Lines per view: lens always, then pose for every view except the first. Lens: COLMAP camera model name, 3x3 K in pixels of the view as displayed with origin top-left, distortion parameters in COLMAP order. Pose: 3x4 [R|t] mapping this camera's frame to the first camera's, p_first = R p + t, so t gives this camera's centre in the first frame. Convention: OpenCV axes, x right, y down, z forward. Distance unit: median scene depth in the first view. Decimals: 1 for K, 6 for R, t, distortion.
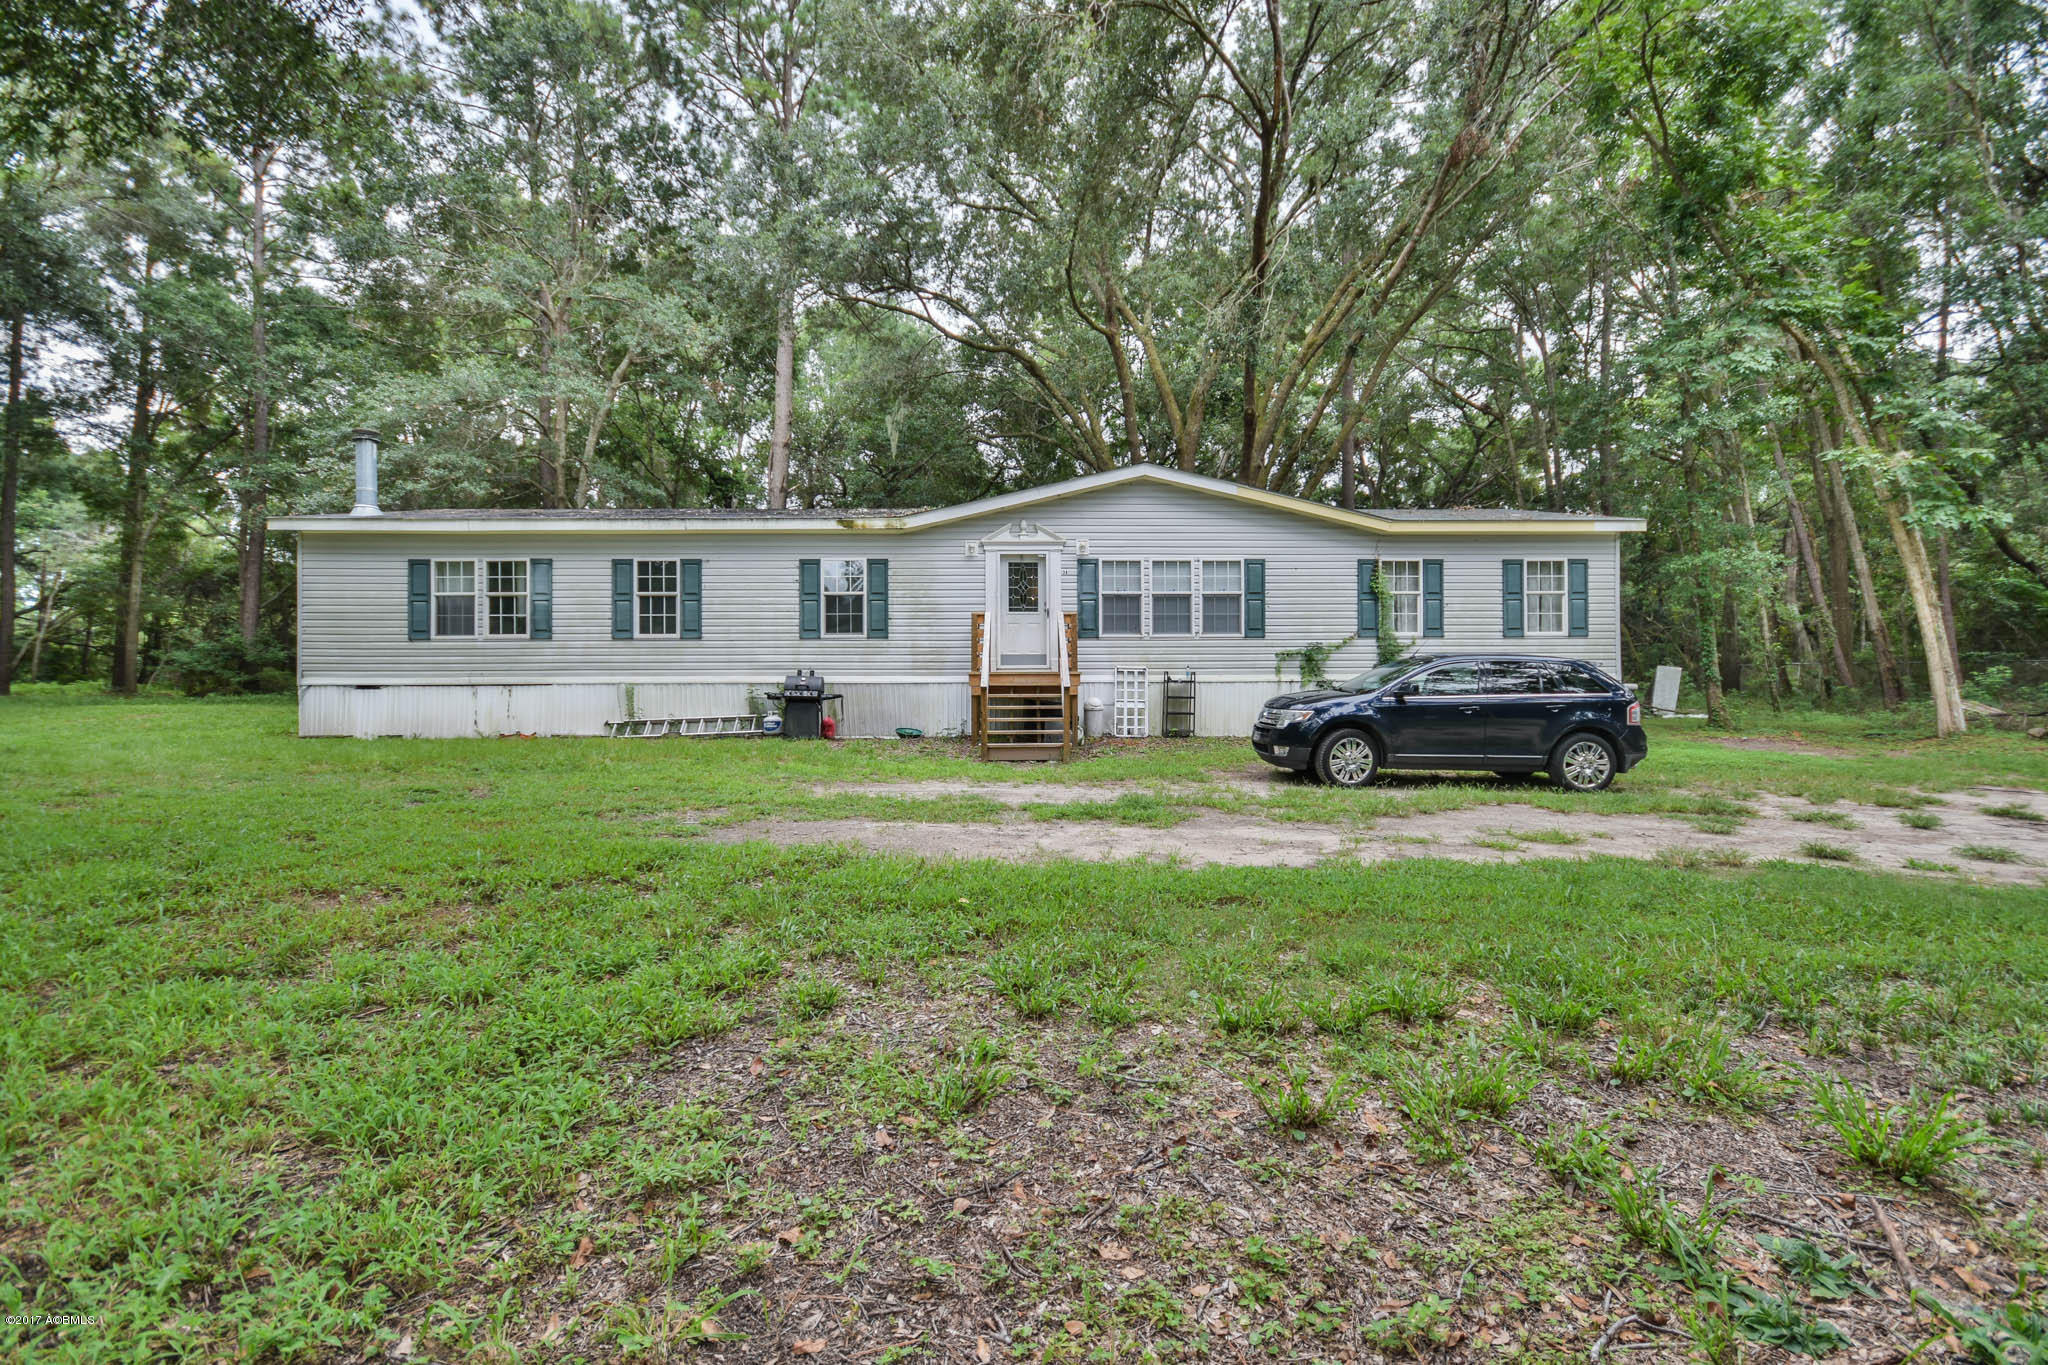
lens RADIAL K [[897.1, 0, 1032.2], [0, 897.1, 684.8], [0, 0, 1]] dist [0.003497, -0.007639]
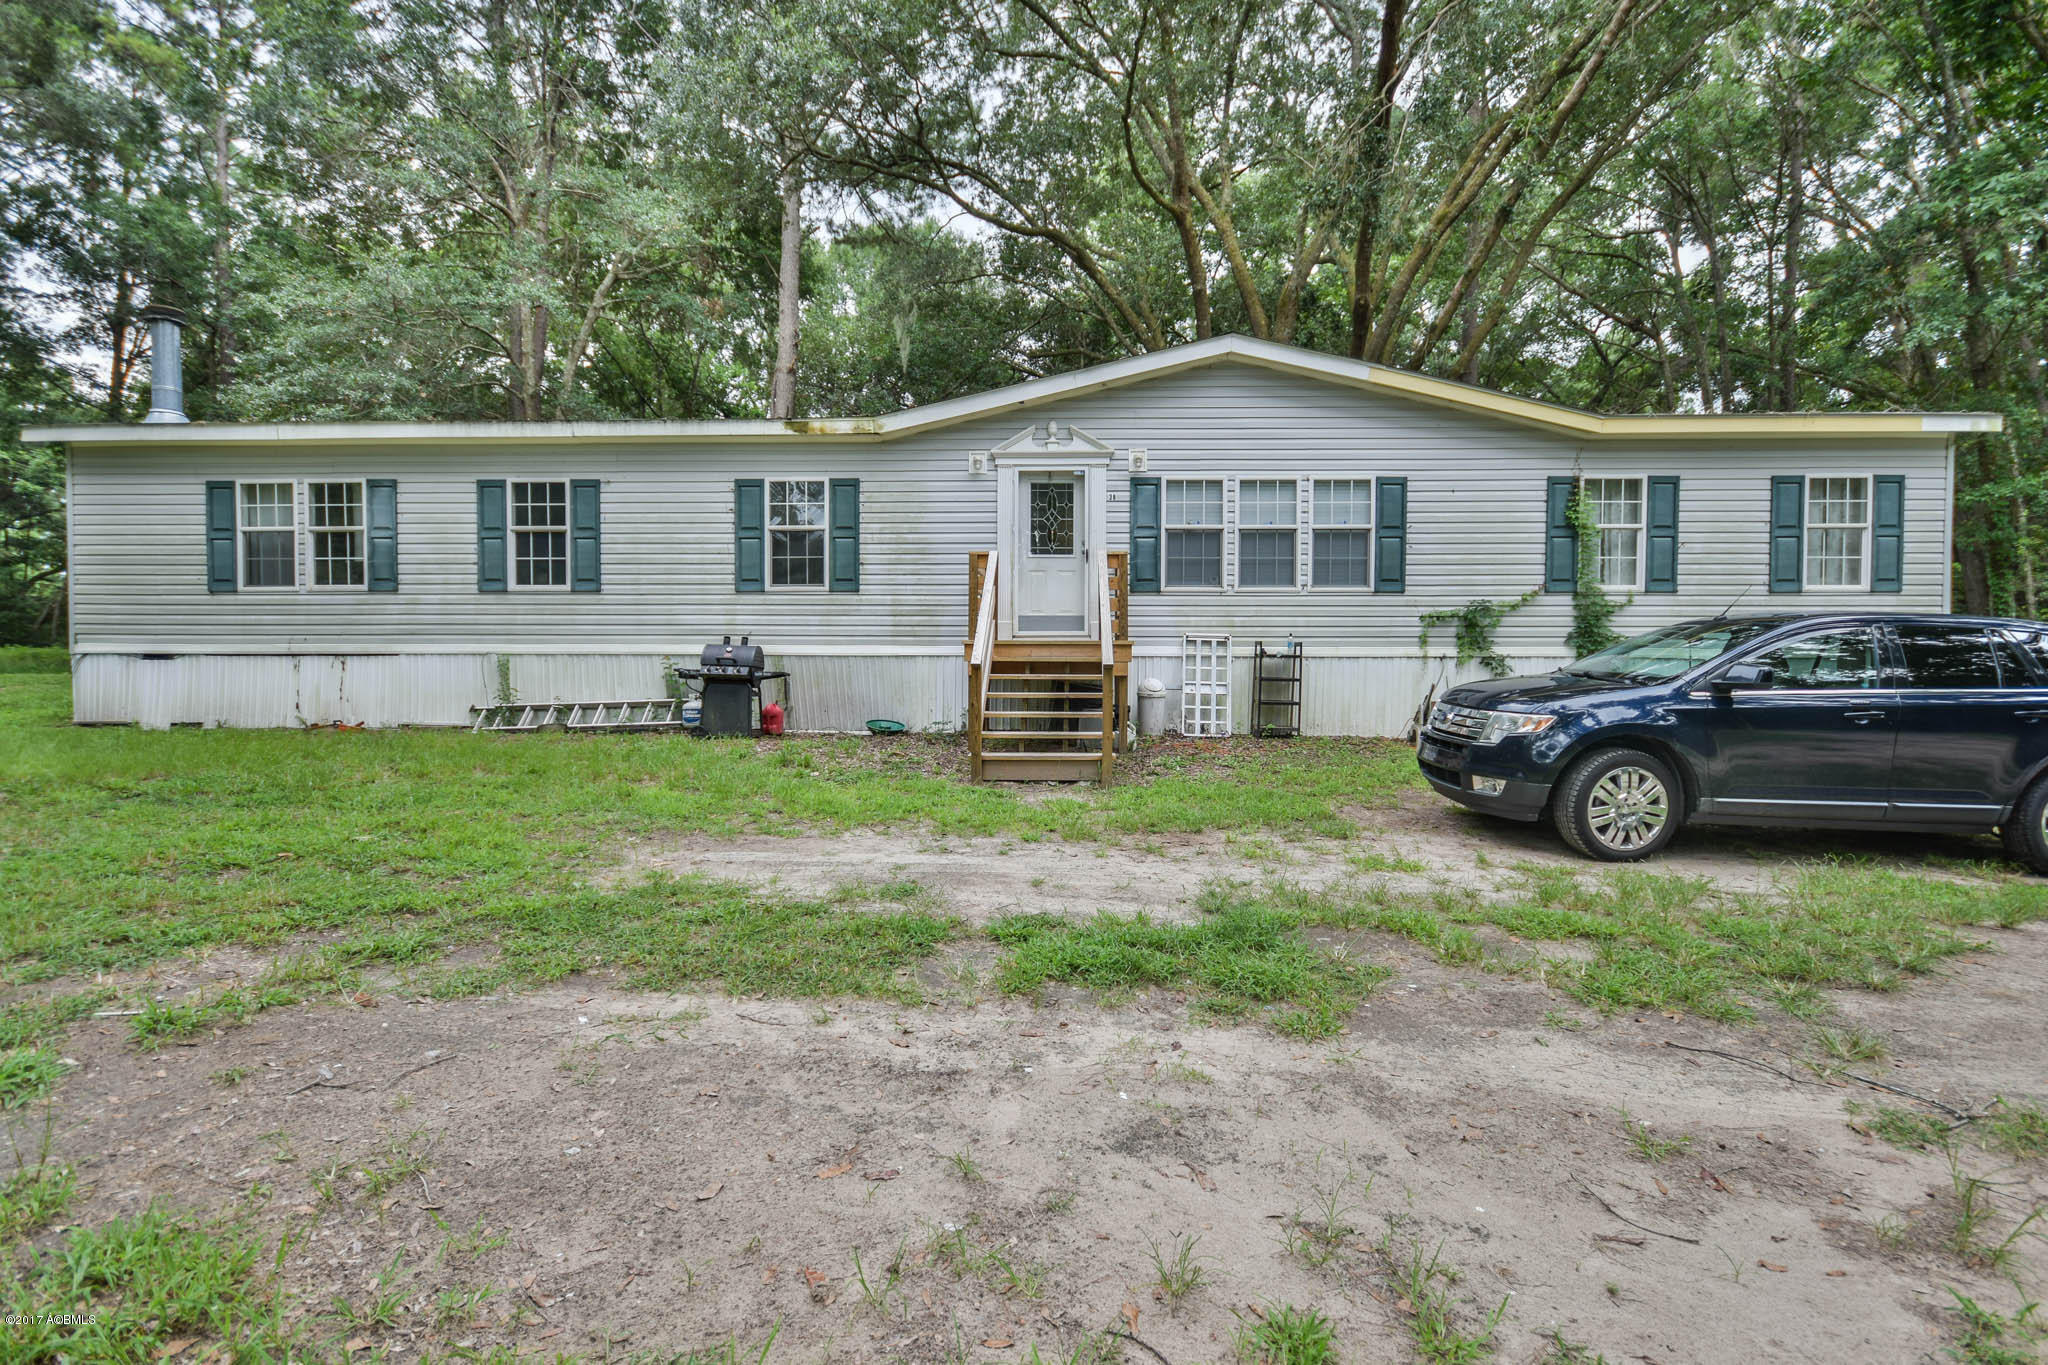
lens RADIAL K [[884.9, 0, 1039.6], [0, 884.9, 686.5], [0, 0, 1]] dist [0.002837, -0.004644]
pose [[0.998177, 0.008785, -0.059704, 0.022732], [-0.006558, 0.999279, 0.037399, -0.004580], [0.059989, -0.036939, 0.997515, 0.309280]]
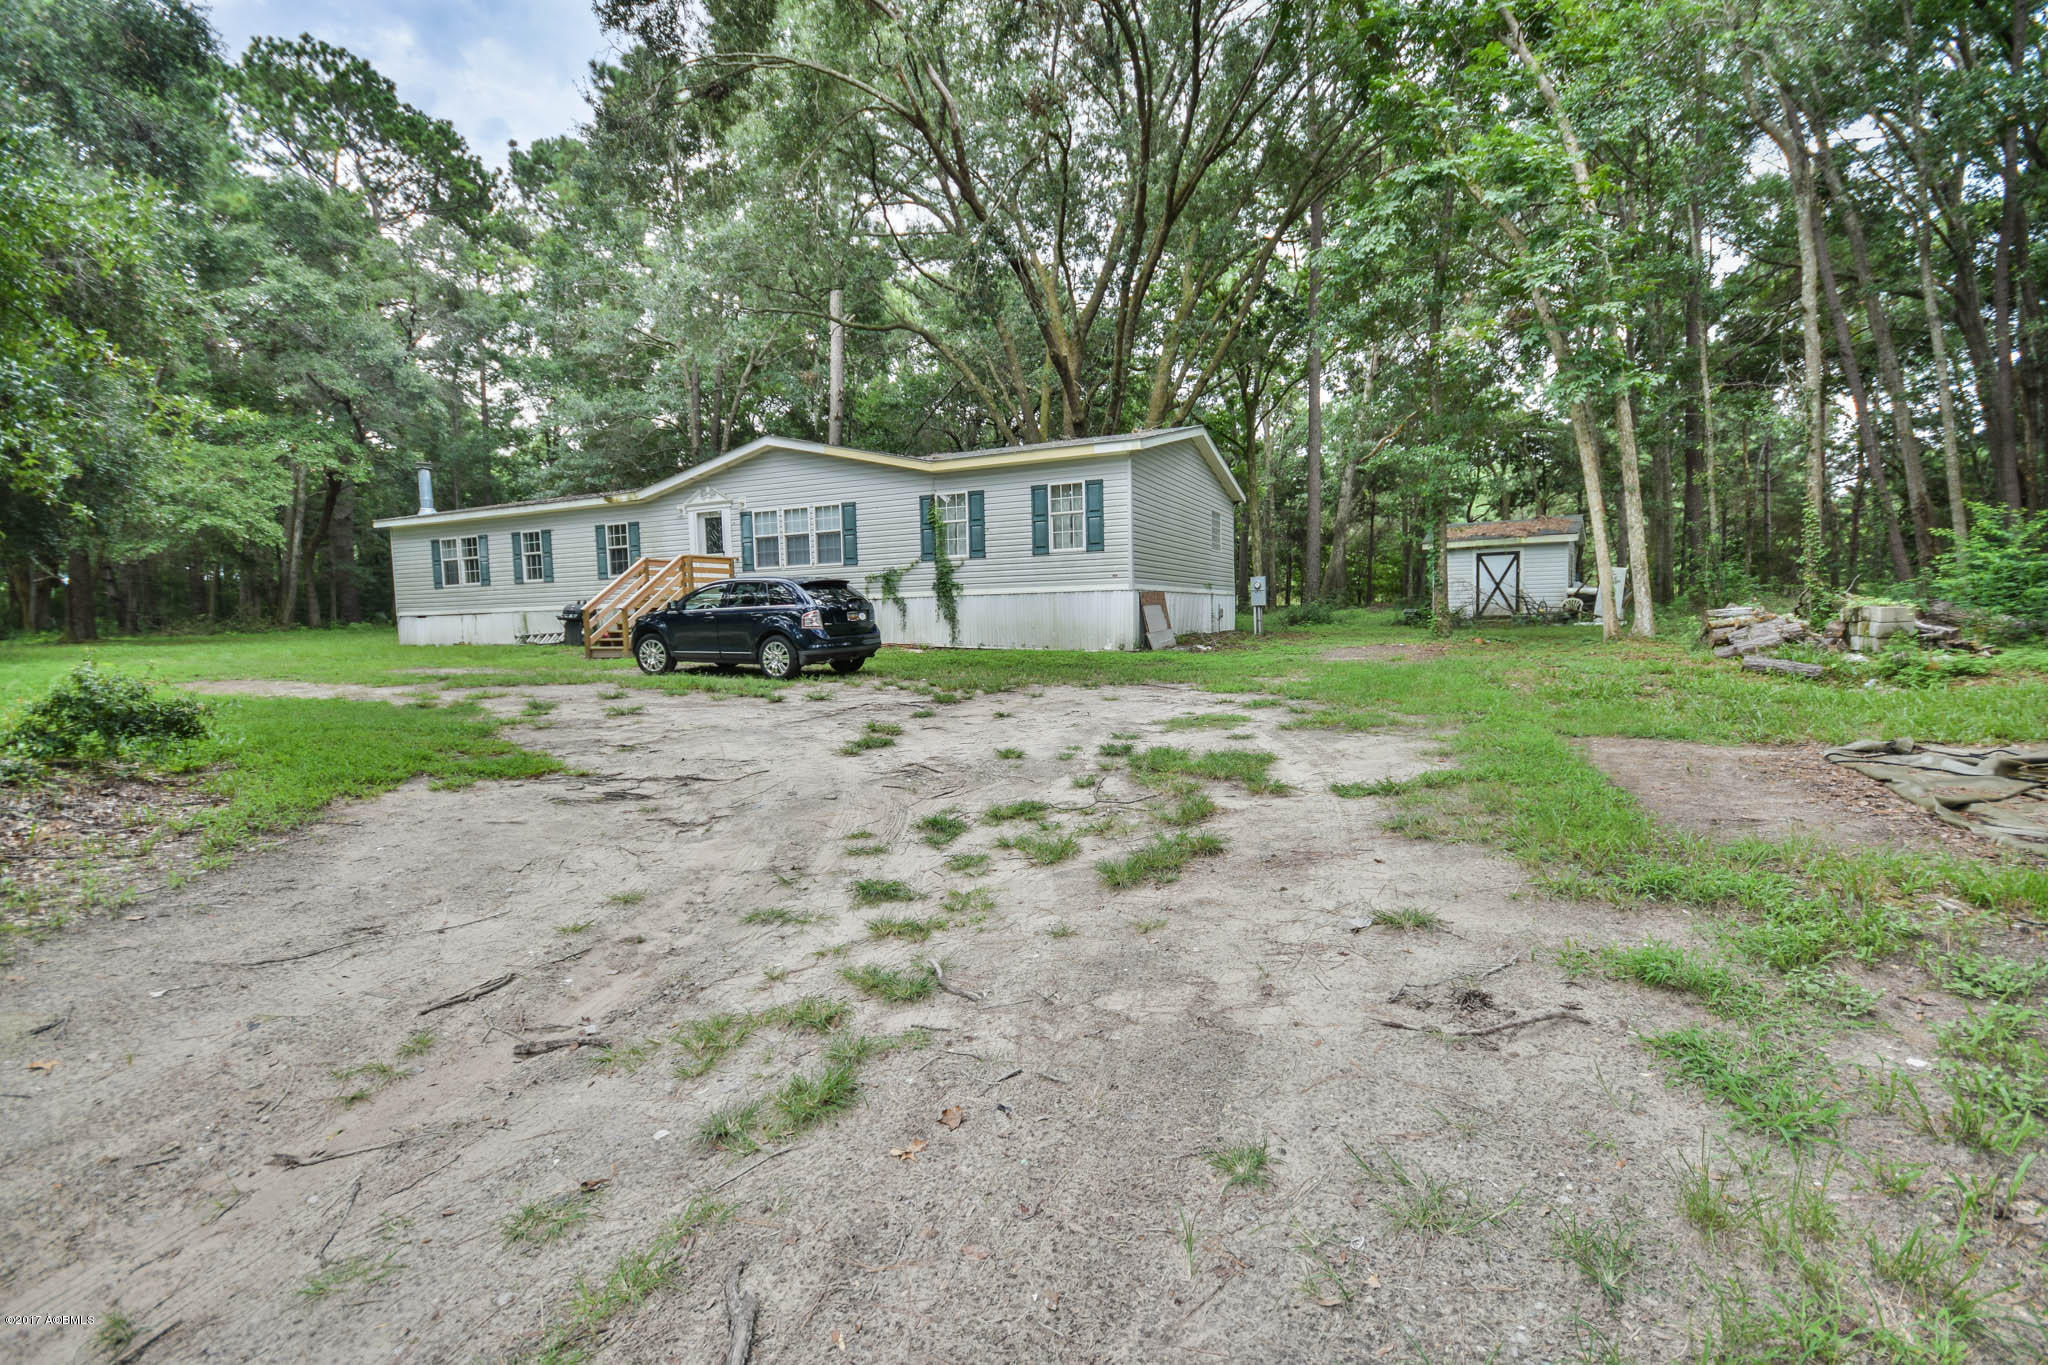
lens RADIAL K [[897.1, 0, 1018.6], [0, 897.1, 678.0], [0, 0, 1]] dist [0.003497, -0.007639]
pose [[0.893880, 0.014124, -0.448084, 1.030605], [0.025682, 0.996249, 0.082636, 0.007836], [0.447570, -0.085374, 0.890164, -0.036833]]
